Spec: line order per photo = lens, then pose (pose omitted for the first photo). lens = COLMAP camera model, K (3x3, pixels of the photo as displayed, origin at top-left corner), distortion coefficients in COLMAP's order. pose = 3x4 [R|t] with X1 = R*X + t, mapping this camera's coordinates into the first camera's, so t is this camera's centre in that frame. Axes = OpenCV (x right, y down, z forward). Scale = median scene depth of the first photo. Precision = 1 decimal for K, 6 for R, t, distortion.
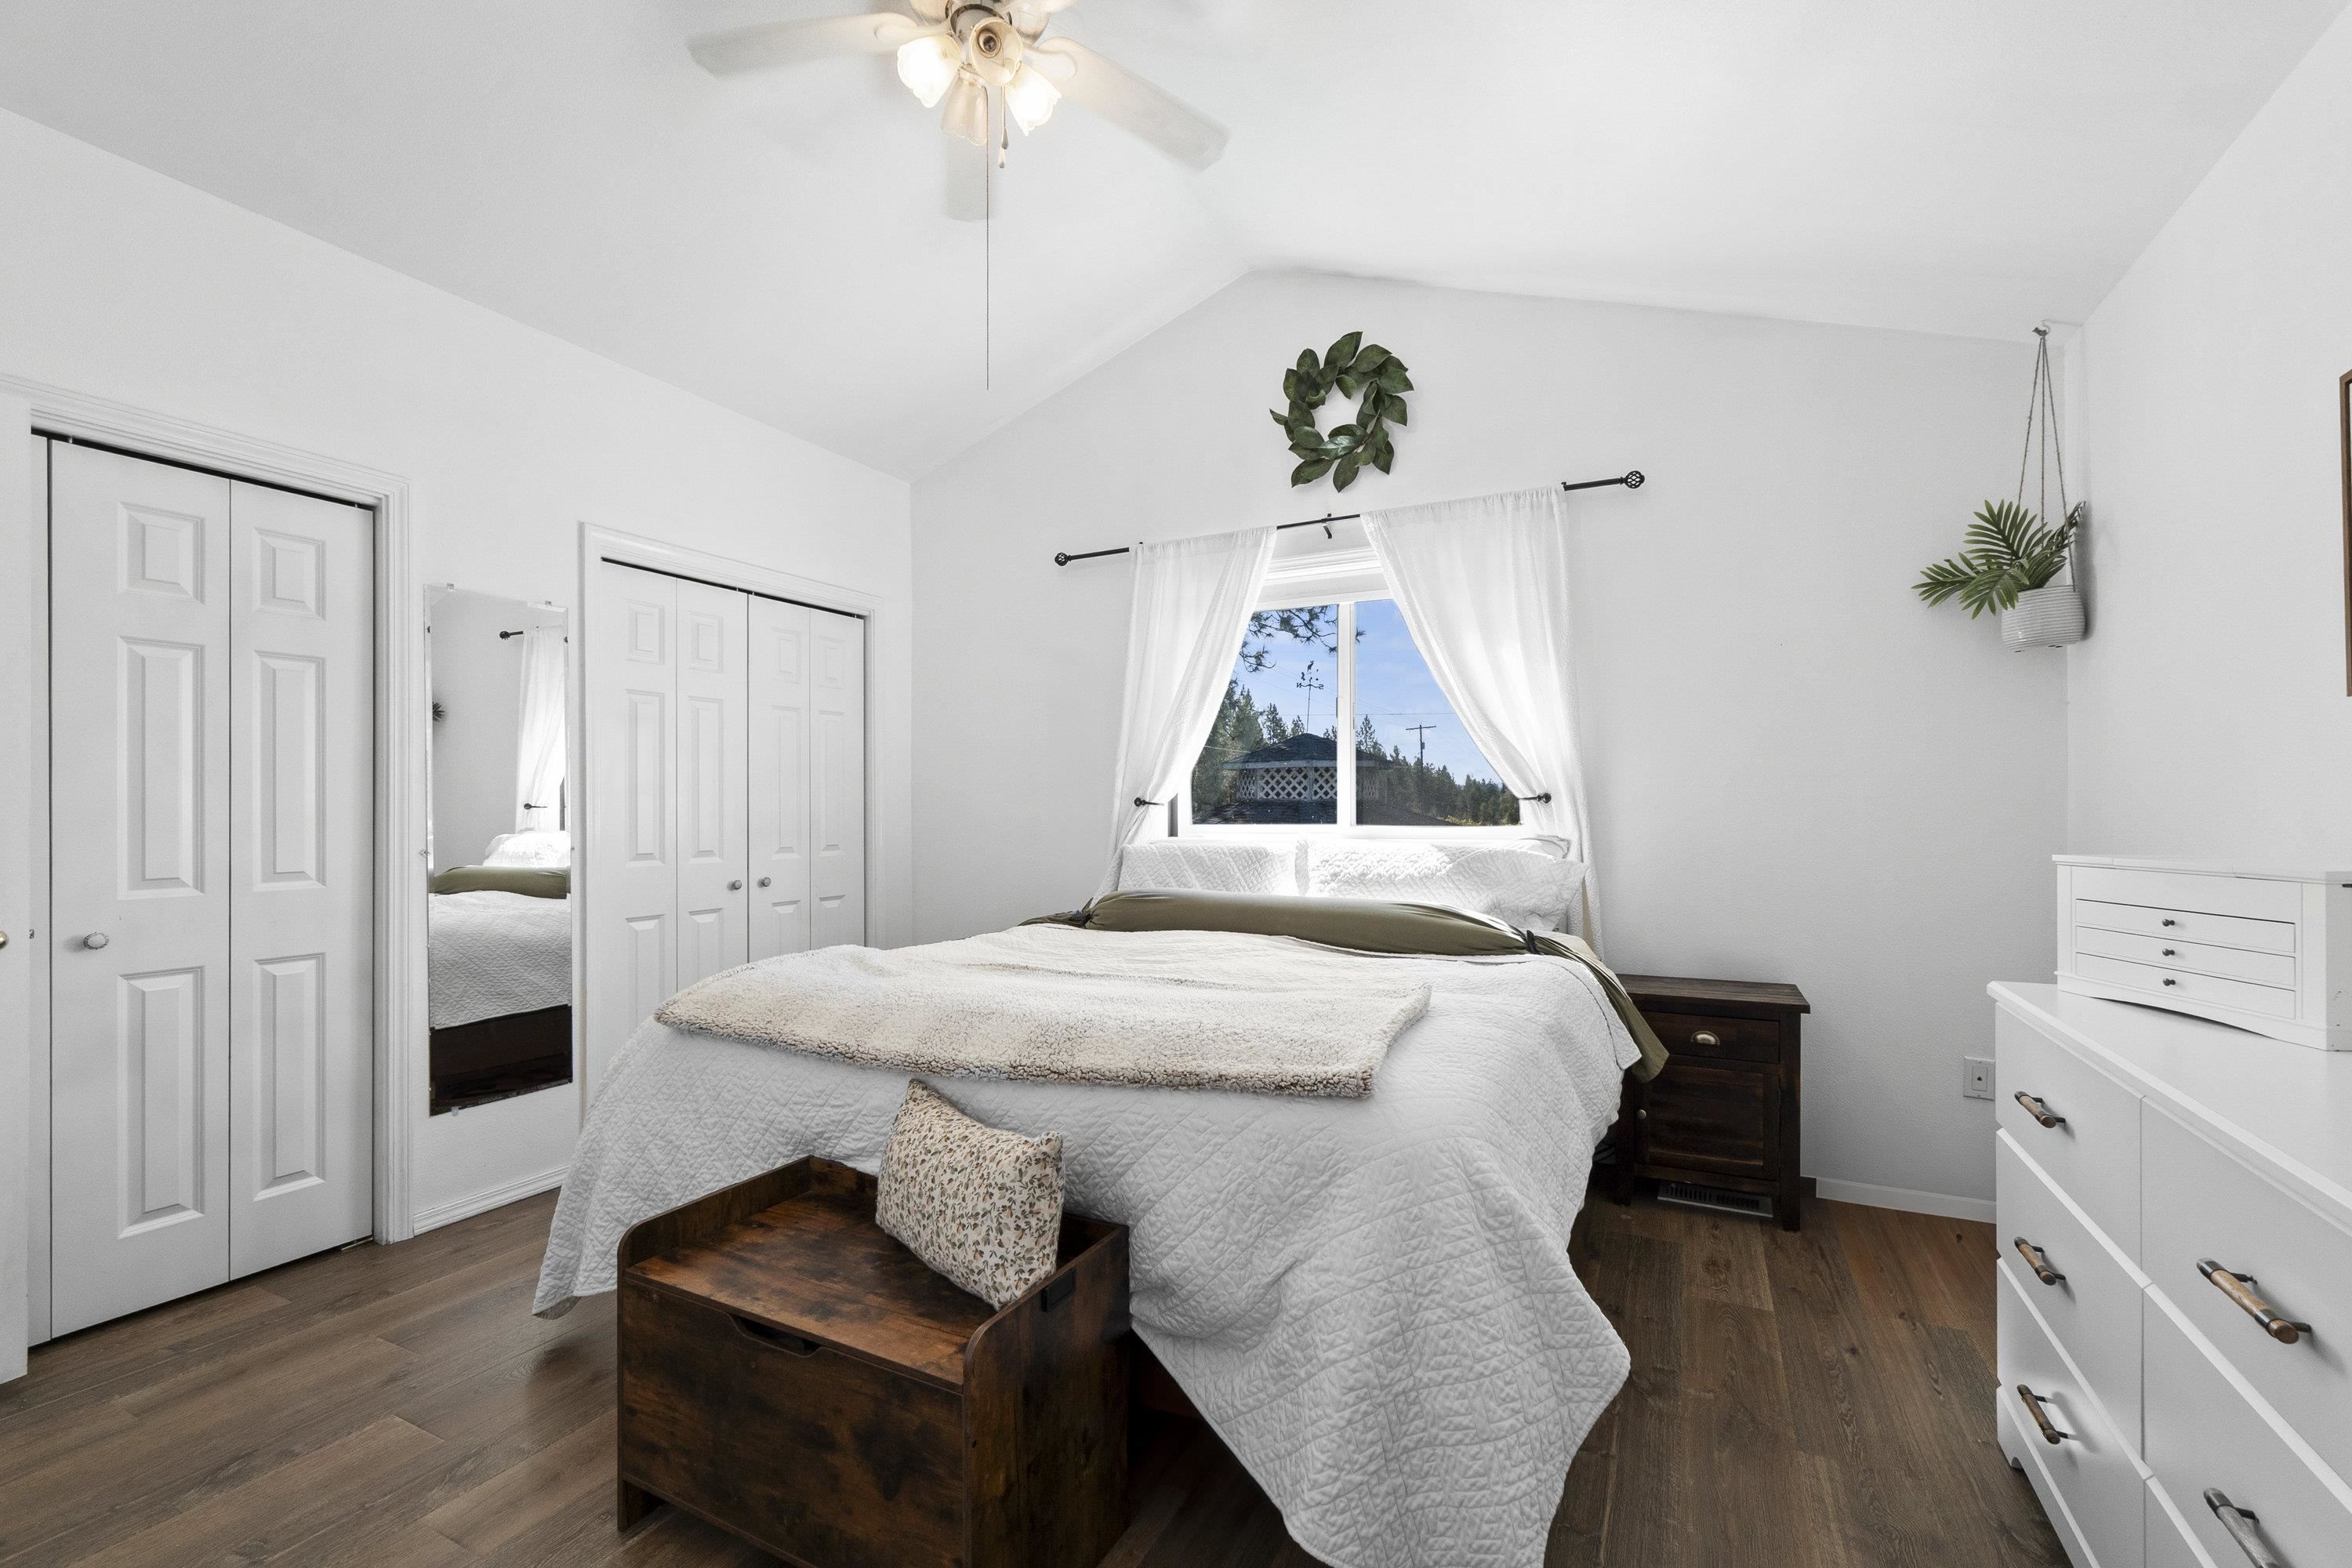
lens RADIAL K [[985.0, 0, 1186.8], [0, 985.0, 802.0], [0, 0, 1]] dist [0.004268, 0.001100]
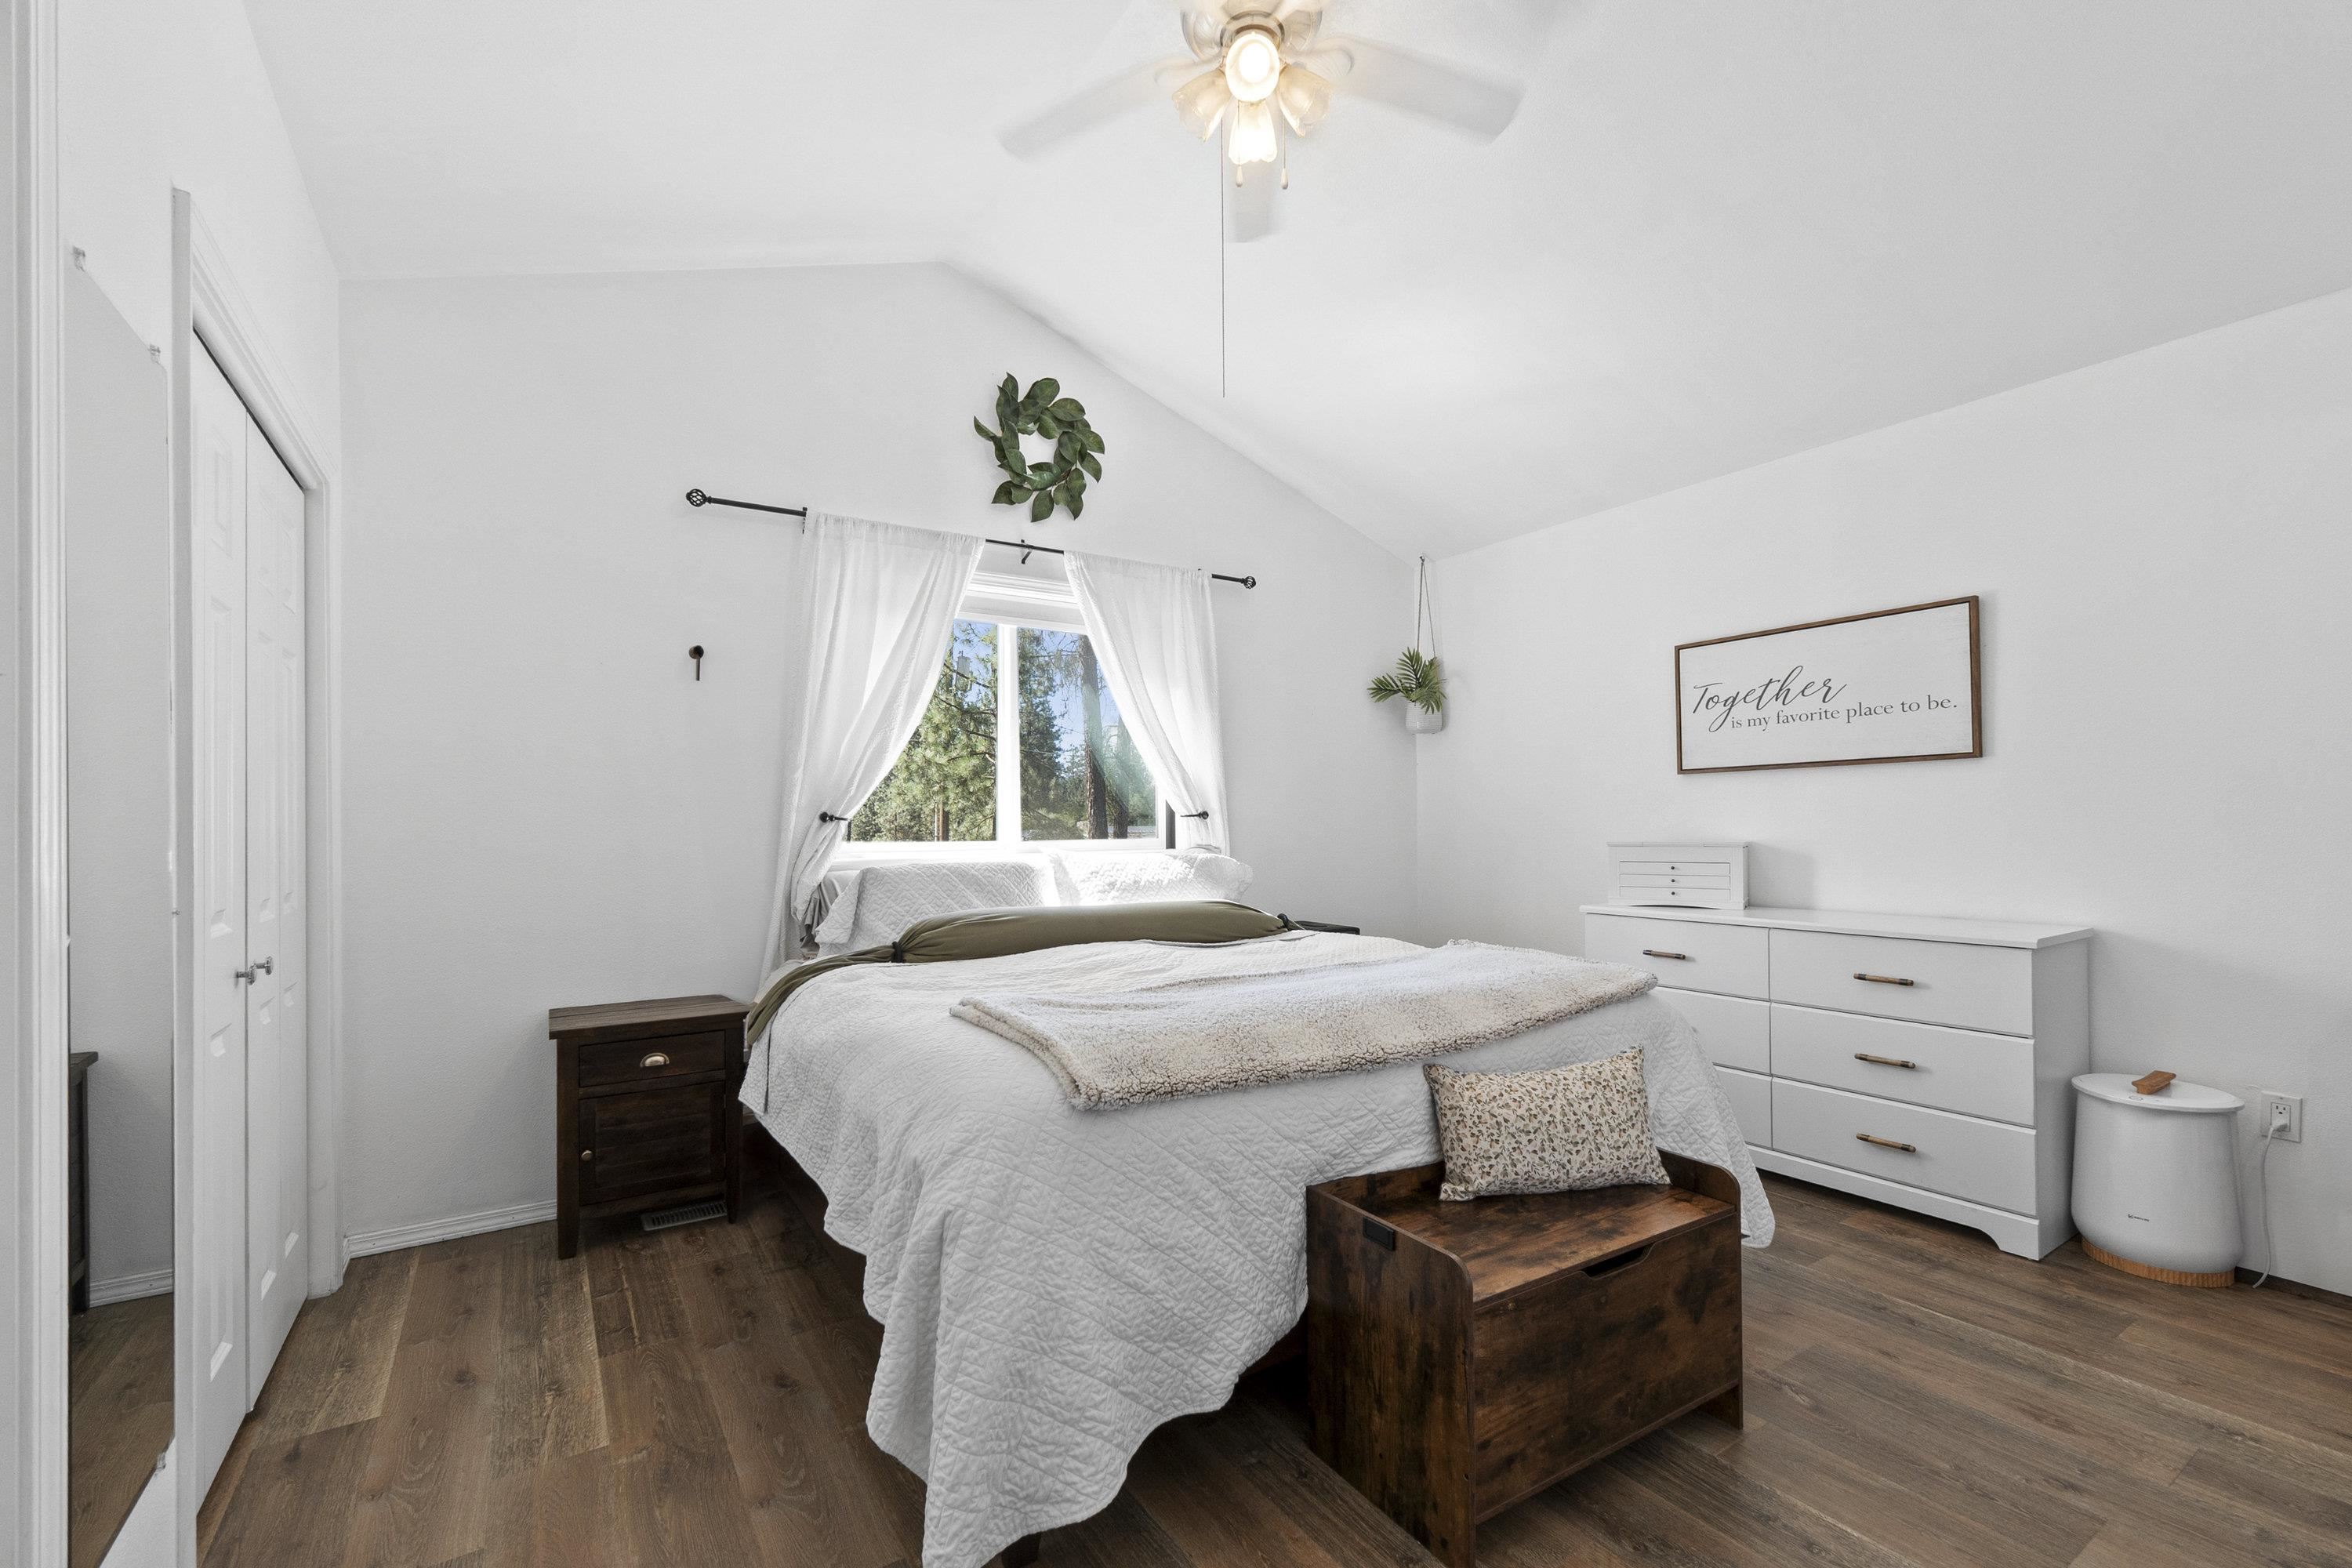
lens RADIAL K [[985.0, 0, 1182.2], [0, 985.0, 817.9], [0, 0, 1]] dist [0.004268, 0.001100]
pose [[0.517171, 0.003712, 0.855874, -0.679927], [0.002098, 0.999982, -0.005605, 0.006345], [-0.855880, 0.004694, 0.517154, 0.333738]]
